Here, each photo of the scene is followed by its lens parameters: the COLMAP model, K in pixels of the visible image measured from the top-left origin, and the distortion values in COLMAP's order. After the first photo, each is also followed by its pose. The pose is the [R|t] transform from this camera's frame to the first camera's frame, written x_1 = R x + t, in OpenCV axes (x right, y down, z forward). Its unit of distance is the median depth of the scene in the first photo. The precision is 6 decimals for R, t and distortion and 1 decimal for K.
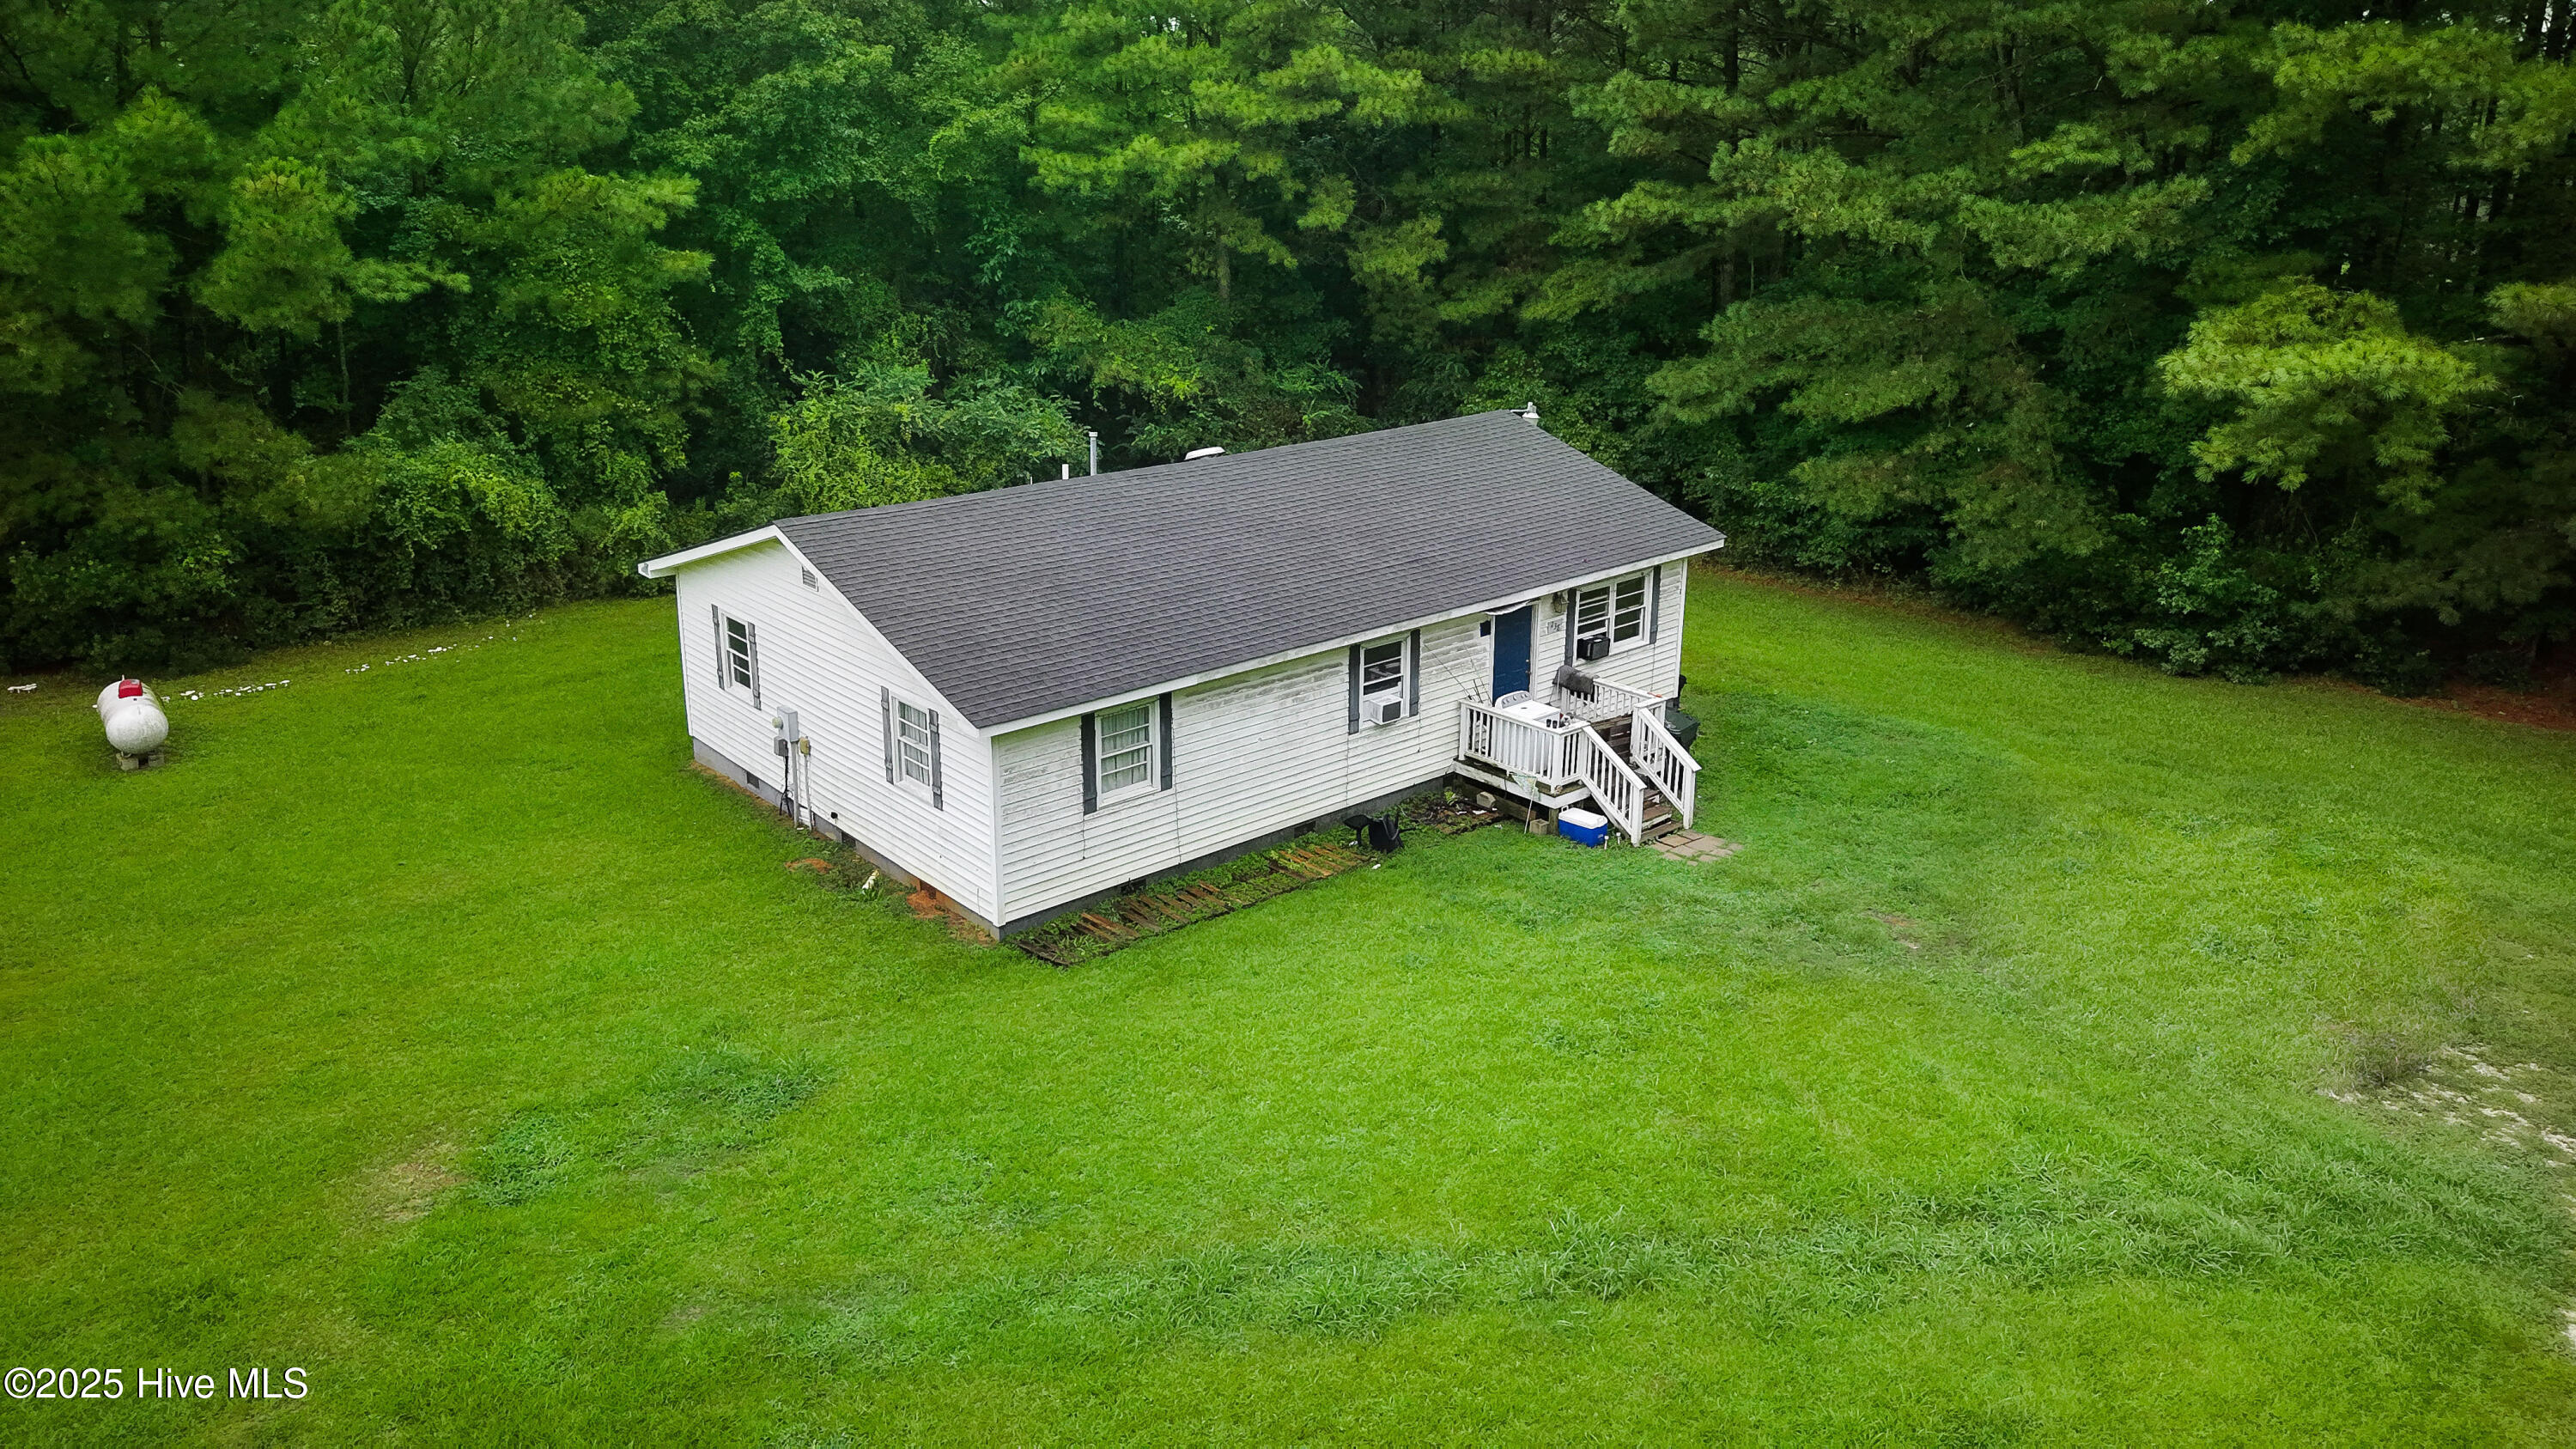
lens RADIAL K [[1724.6, 0, 1281.6], [0, 1724.6, 711.0], [0, 0, 1]] dist [0.012688, -0.012443]
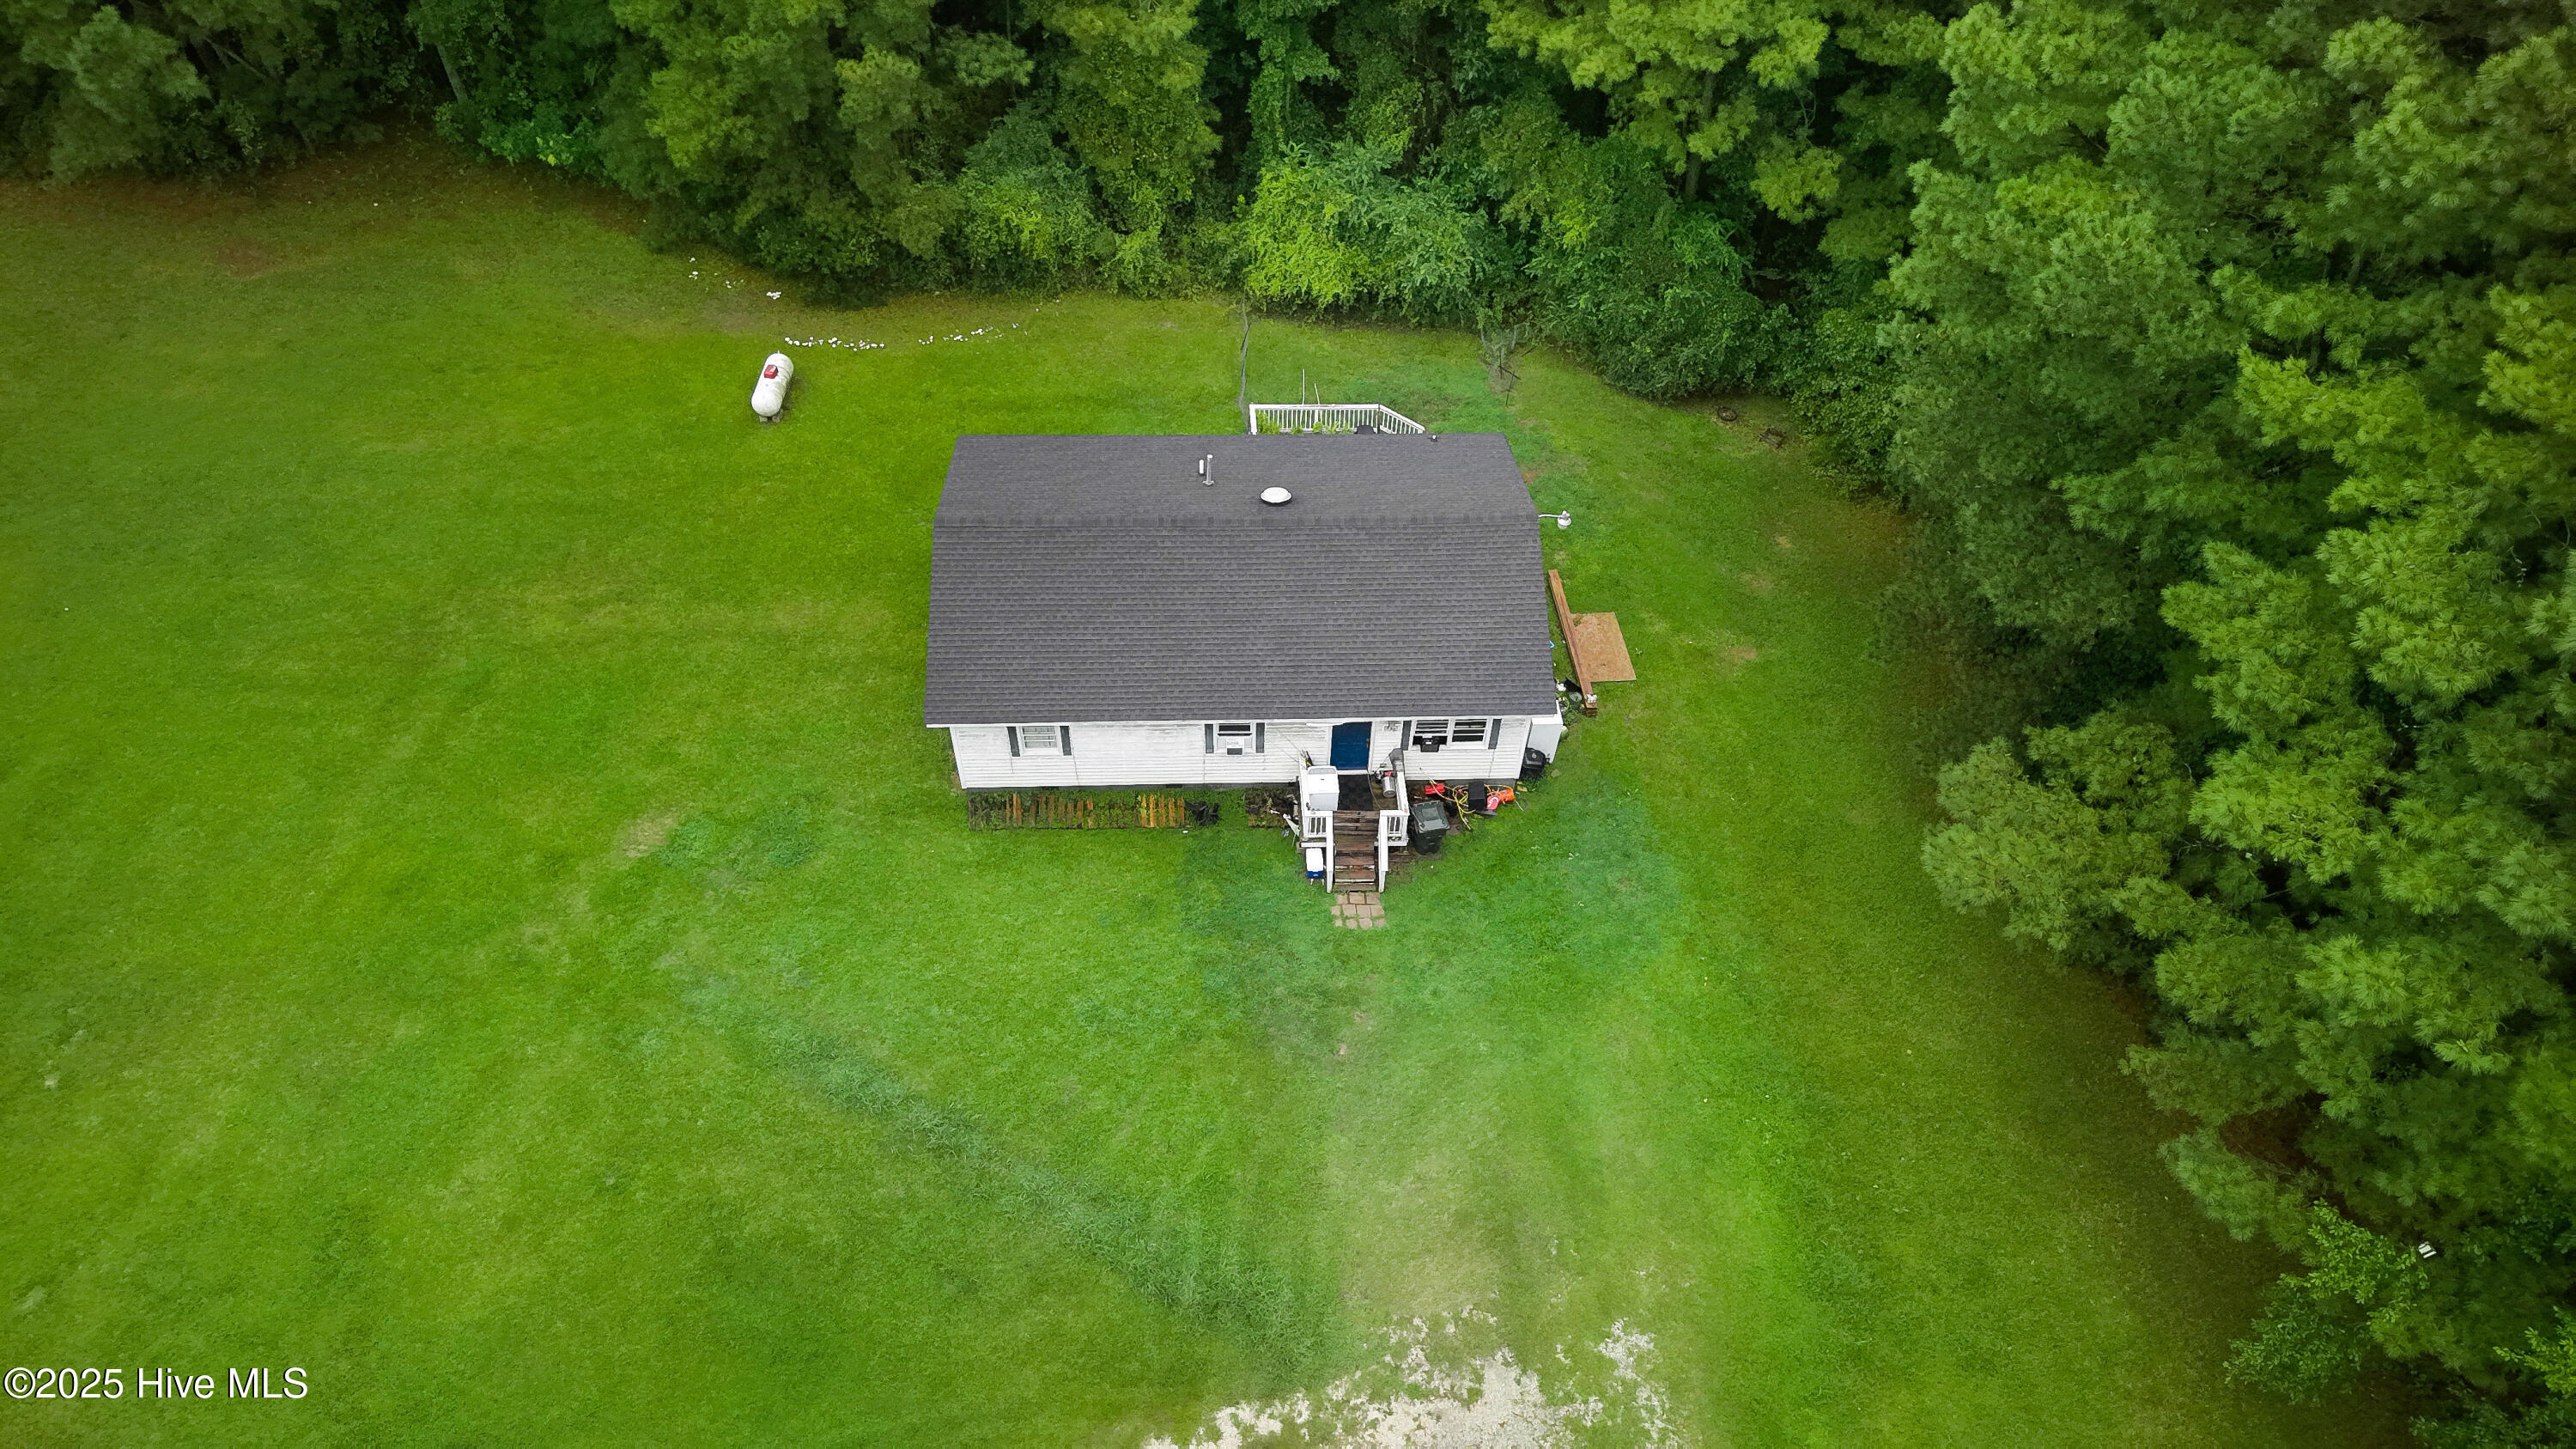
lens RADIAL K [[1724.6, 0, 1285.2], [0, 1724.6, 743.5], [0, 0, 1]] dist [0.012688, -0.012443]
pose [[0.778040, 0.486375, -0.397609, 0.759941], [-0.212012, 0.799078, 0.562606, -0.950412], [0.591358, -0.353432, 0.724832, -0.157571]]
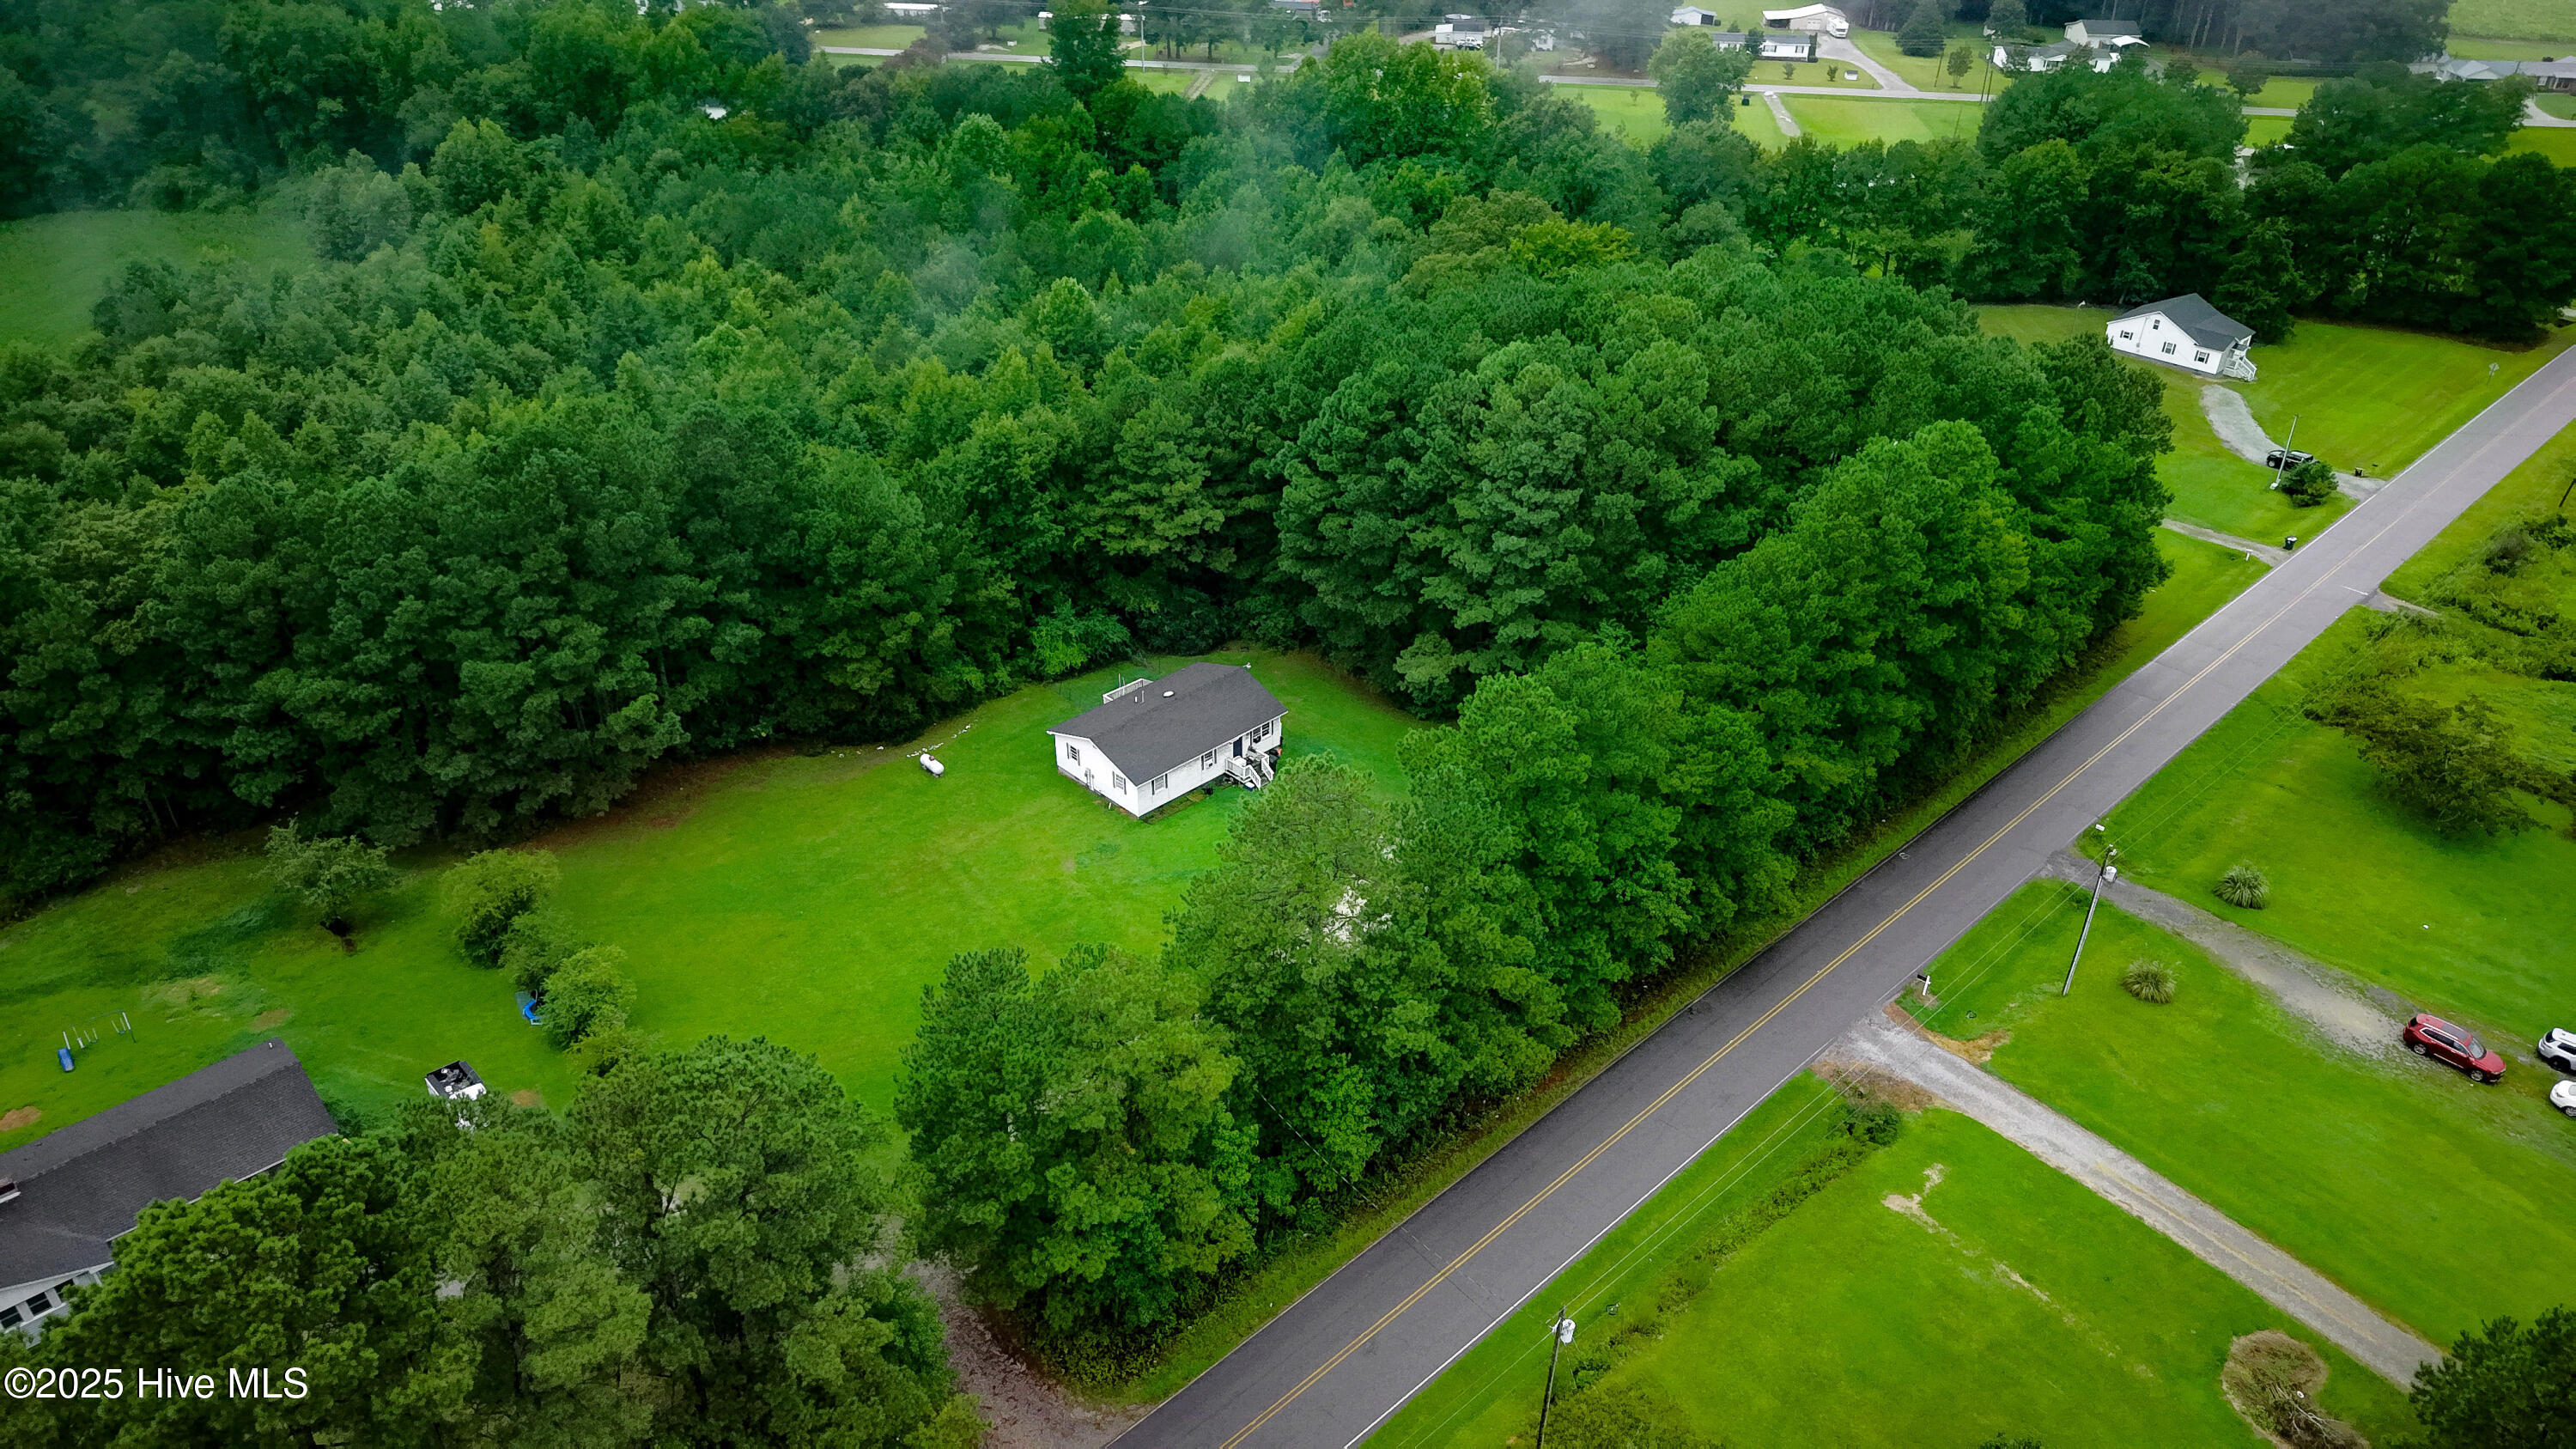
lens RADIAL K [[1724.6, 0, 1284.2], [0, 1724.6, 741.5], [0, 0, 1]] dist [0.012688, -0.012443]
pose [[0.998503, -0.033610, 0.043155, 0.064198], [0.022376, 0.970903, 0.238427, -1.250595], [-0.049912, -0.237105, 0.970201, -3.824288]]
